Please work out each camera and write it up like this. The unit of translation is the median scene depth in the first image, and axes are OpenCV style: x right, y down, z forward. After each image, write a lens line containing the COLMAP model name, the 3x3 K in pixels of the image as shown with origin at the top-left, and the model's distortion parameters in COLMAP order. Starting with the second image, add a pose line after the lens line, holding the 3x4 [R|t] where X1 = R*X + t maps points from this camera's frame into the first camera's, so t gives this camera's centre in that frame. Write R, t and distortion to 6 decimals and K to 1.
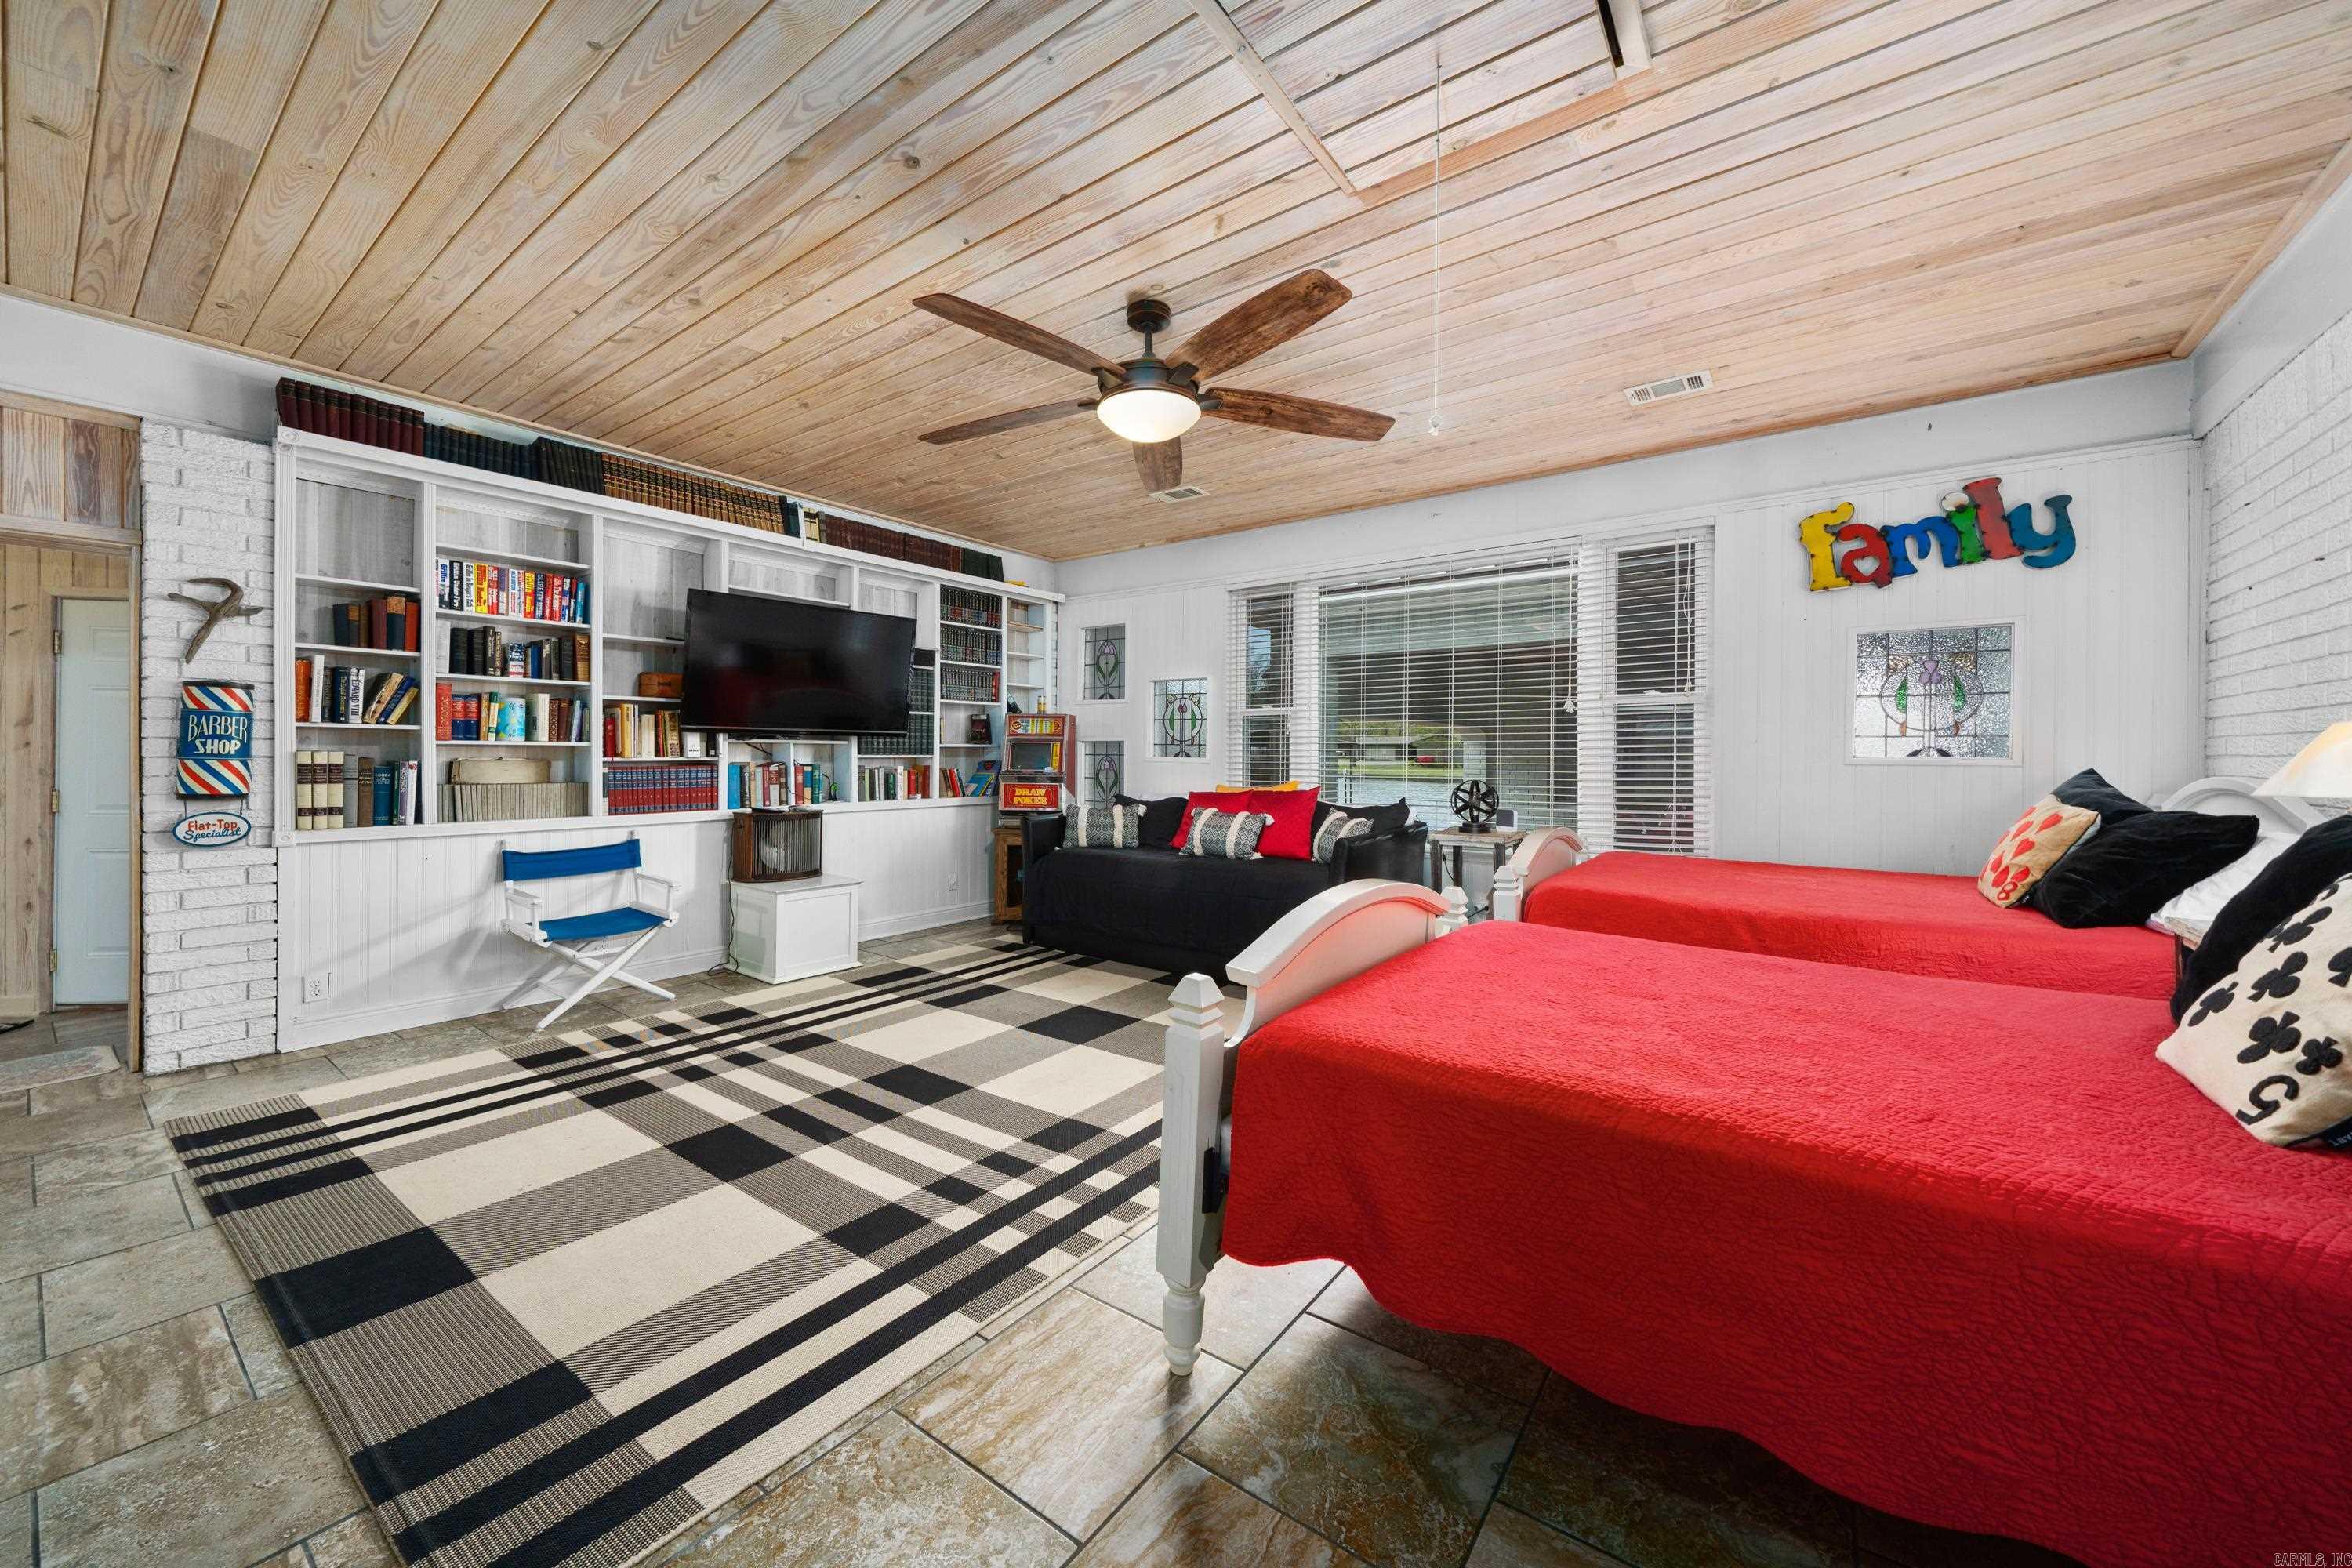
lens RADIAL K [[843.6, 0, 1229.9], [0, 843.6, 760.0], [0, 0, 1]] dist [-0.002401, 0.000911]
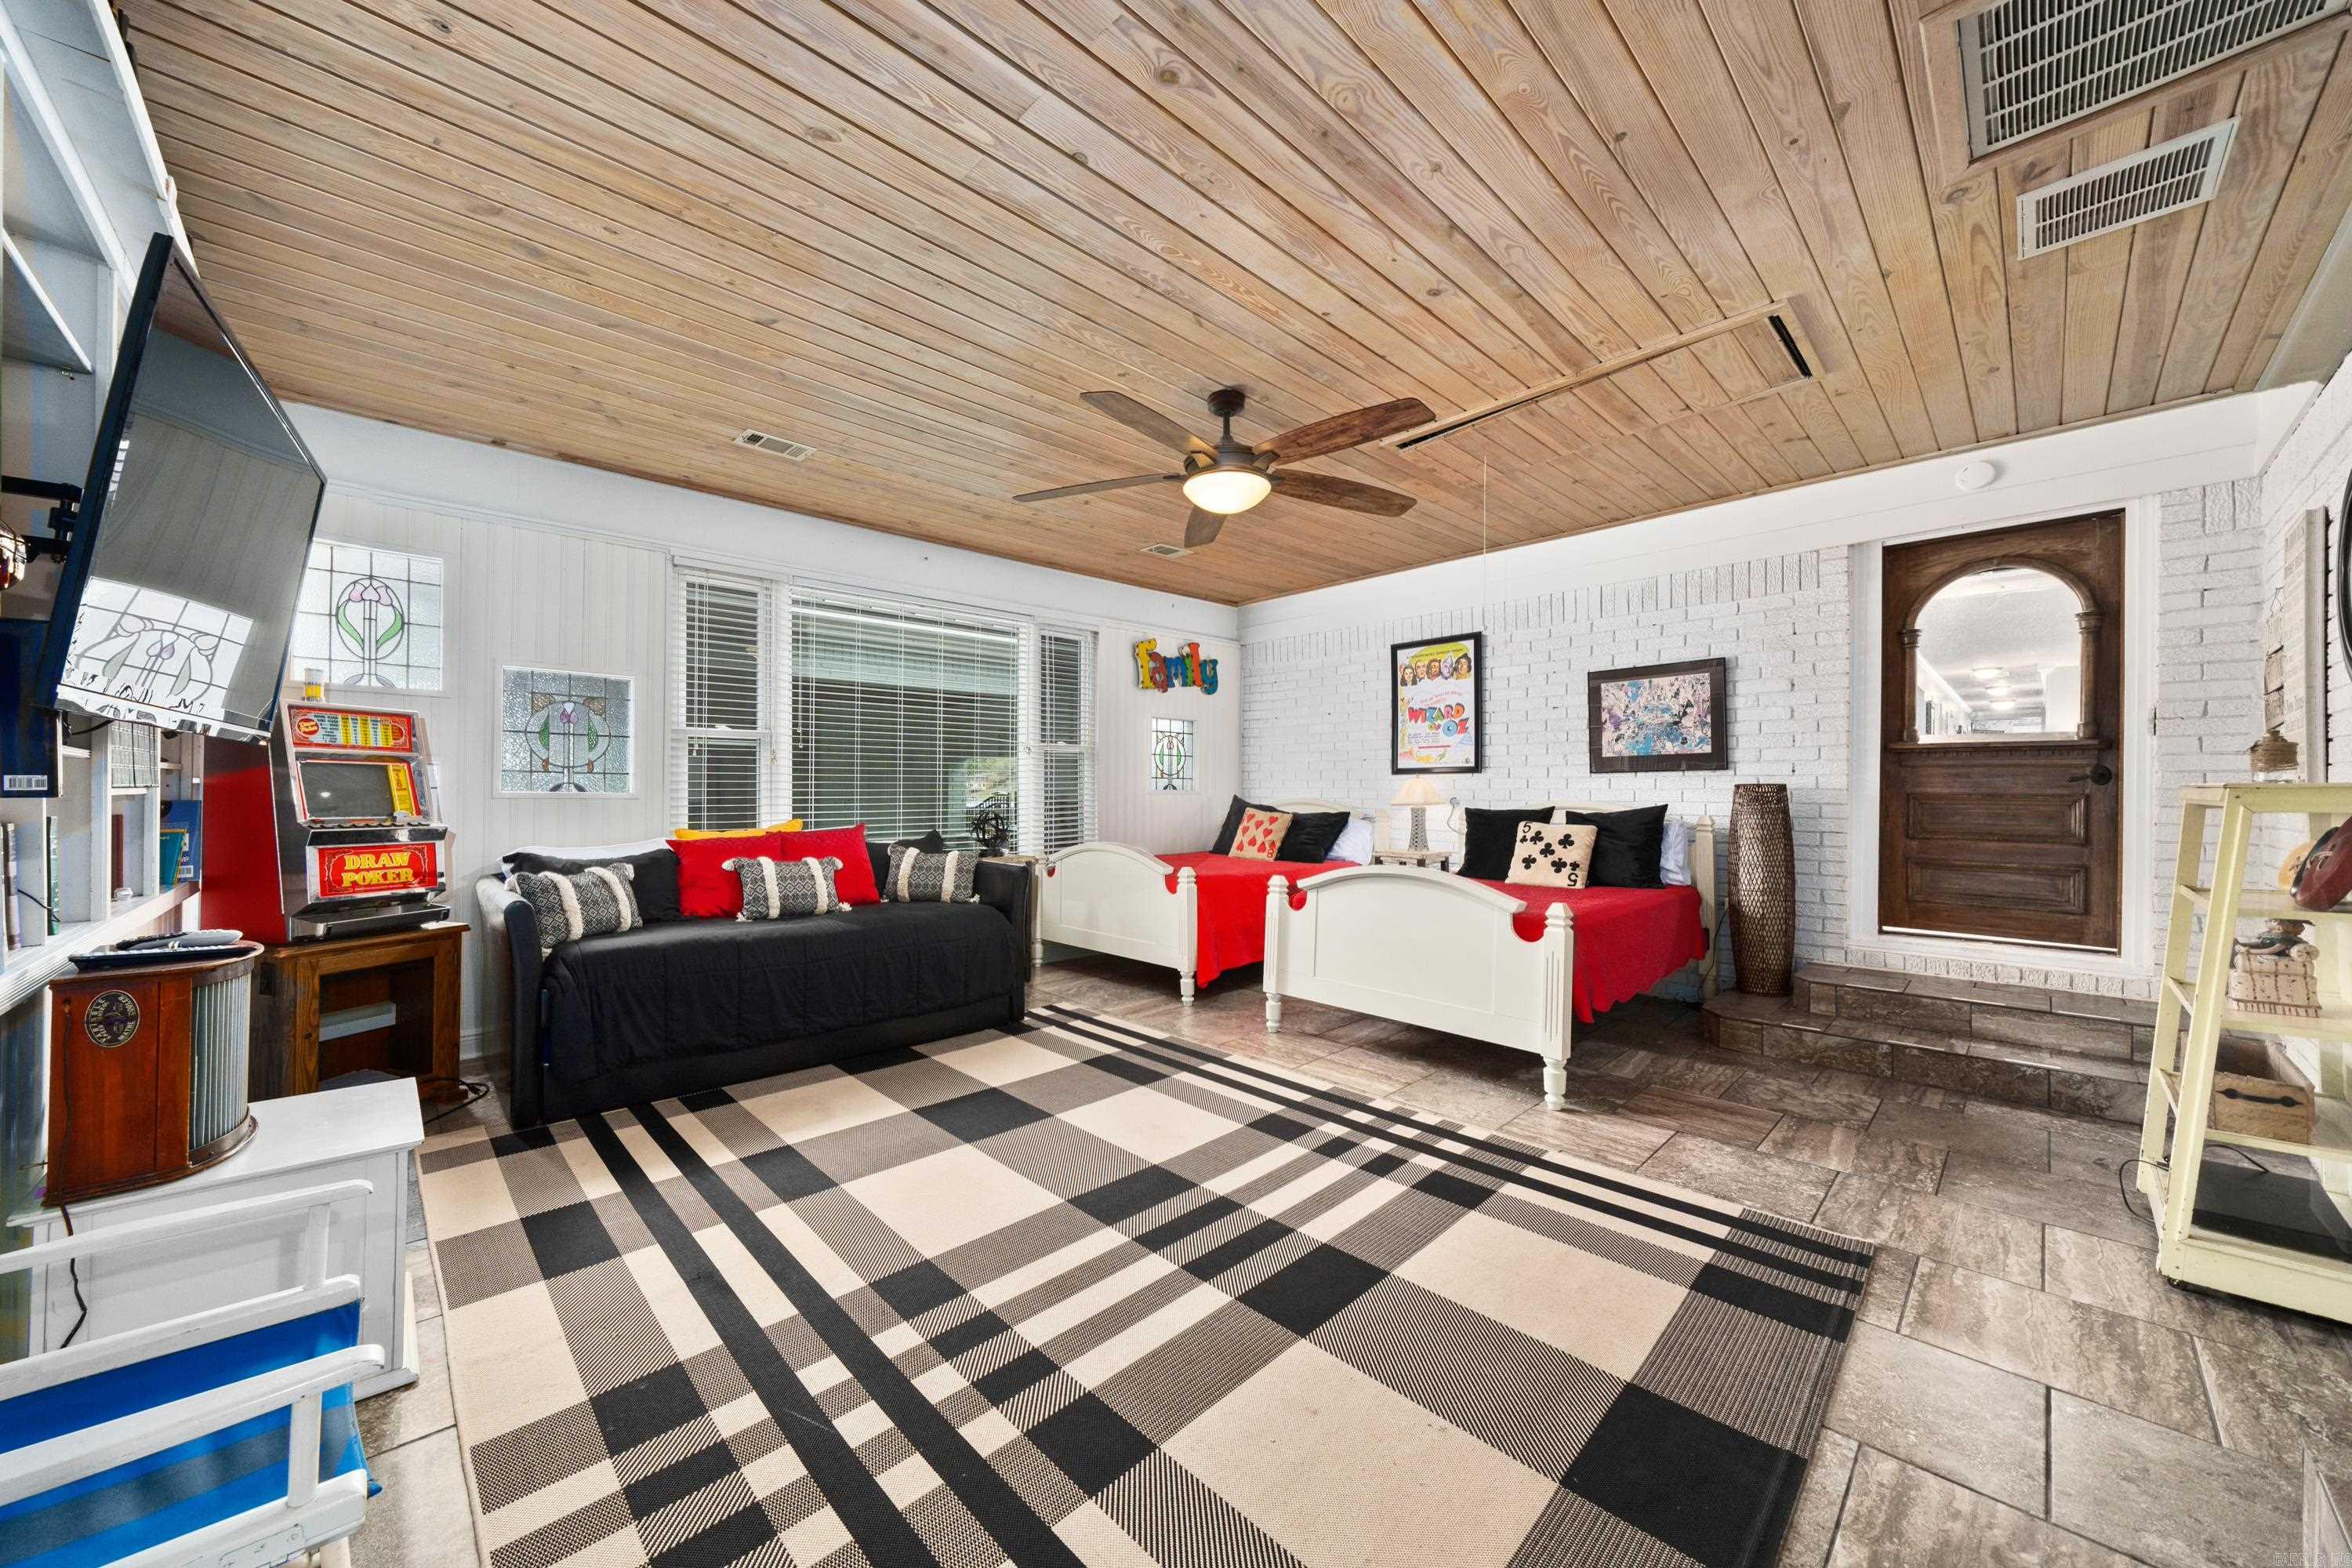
lens RADIAL K [[843.6, 0, 1162.6], [0, 843.6, 783.4], [0, 0, 1]] dist [-0.002401, 0.000911]
pose [[0.211057, 0.006919, 0.977449, -1.080188], [0.007007, 0.999939, -0.008591, -0.001606], [-0.977449, 0.008662, 0.210995, 0.745998]]
